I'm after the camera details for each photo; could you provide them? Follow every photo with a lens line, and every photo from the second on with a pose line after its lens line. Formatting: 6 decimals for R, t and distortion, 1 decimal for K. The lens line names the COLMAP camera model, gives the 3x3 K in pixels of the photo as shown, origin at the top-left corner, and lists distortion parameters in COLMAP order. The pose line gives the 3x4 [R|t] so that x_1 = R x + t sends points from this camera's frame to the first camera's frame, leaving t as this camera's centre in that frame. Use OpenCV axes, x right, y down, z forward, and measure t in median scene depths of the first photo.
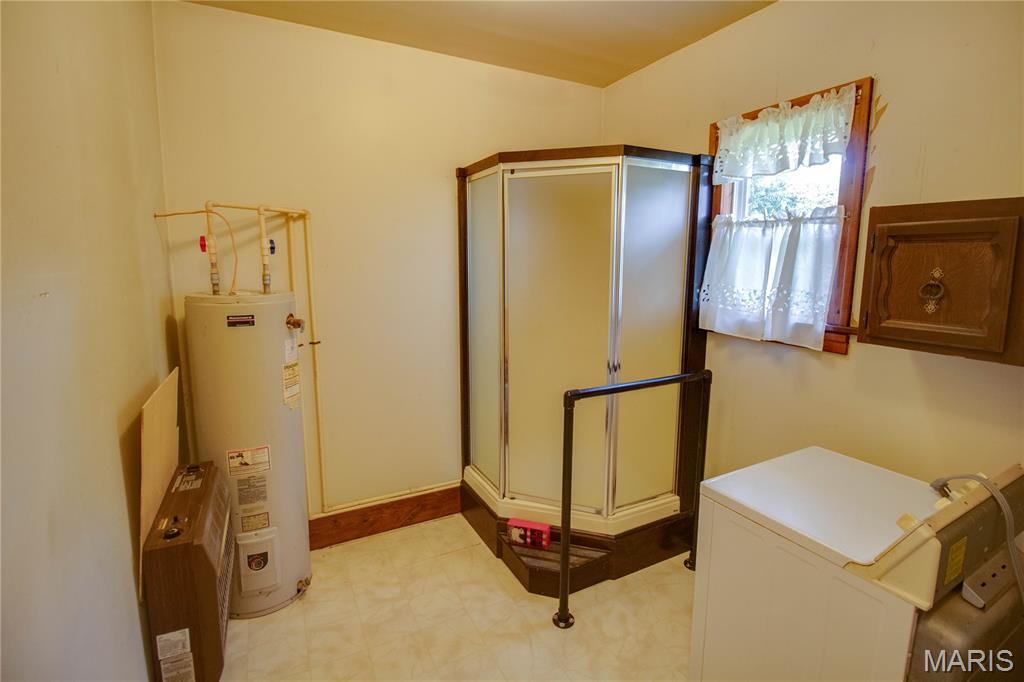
lens RADIAL K [[494.8, 0, 532.4], [0, 494.8, 331.8], [0, 0, 1]] dist [-0.005897, -0.005046]
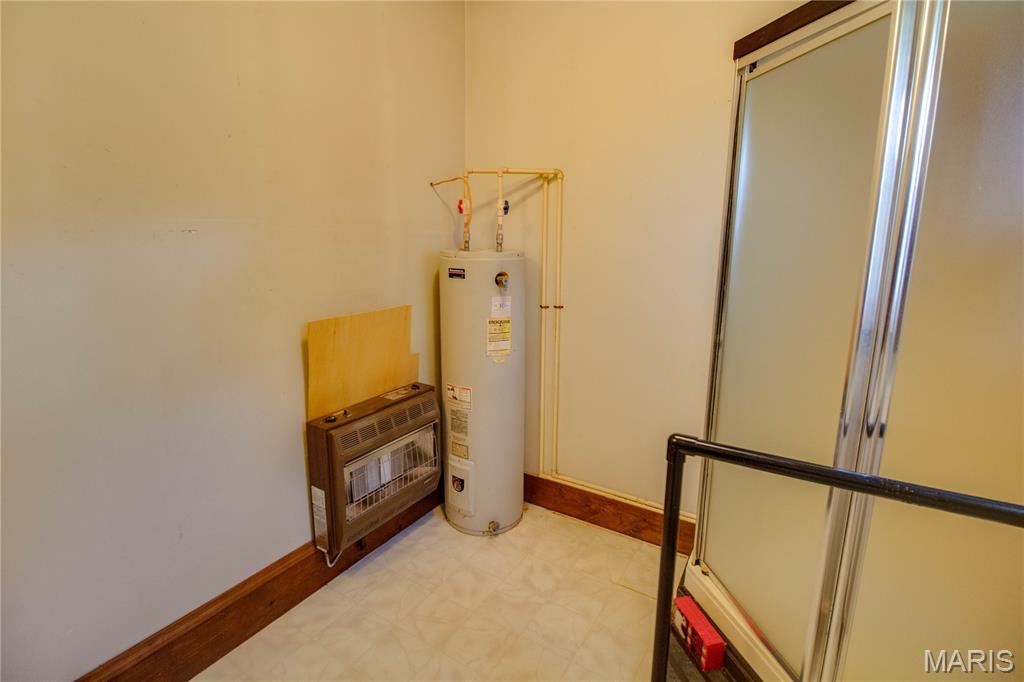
lens RADIAL K [[494.8, 0, 513.5], [0, 494.8, 332.9], [0, 0, 1]] dist [-0.005897, -0.005046]
pose [[0.483369, 0.171789, -0.858395, 0.438095], [-0.135998, 0.983388, 0.120222, -0.038740], [0.864788, 0.058628, 0.498702, 0.512318]]
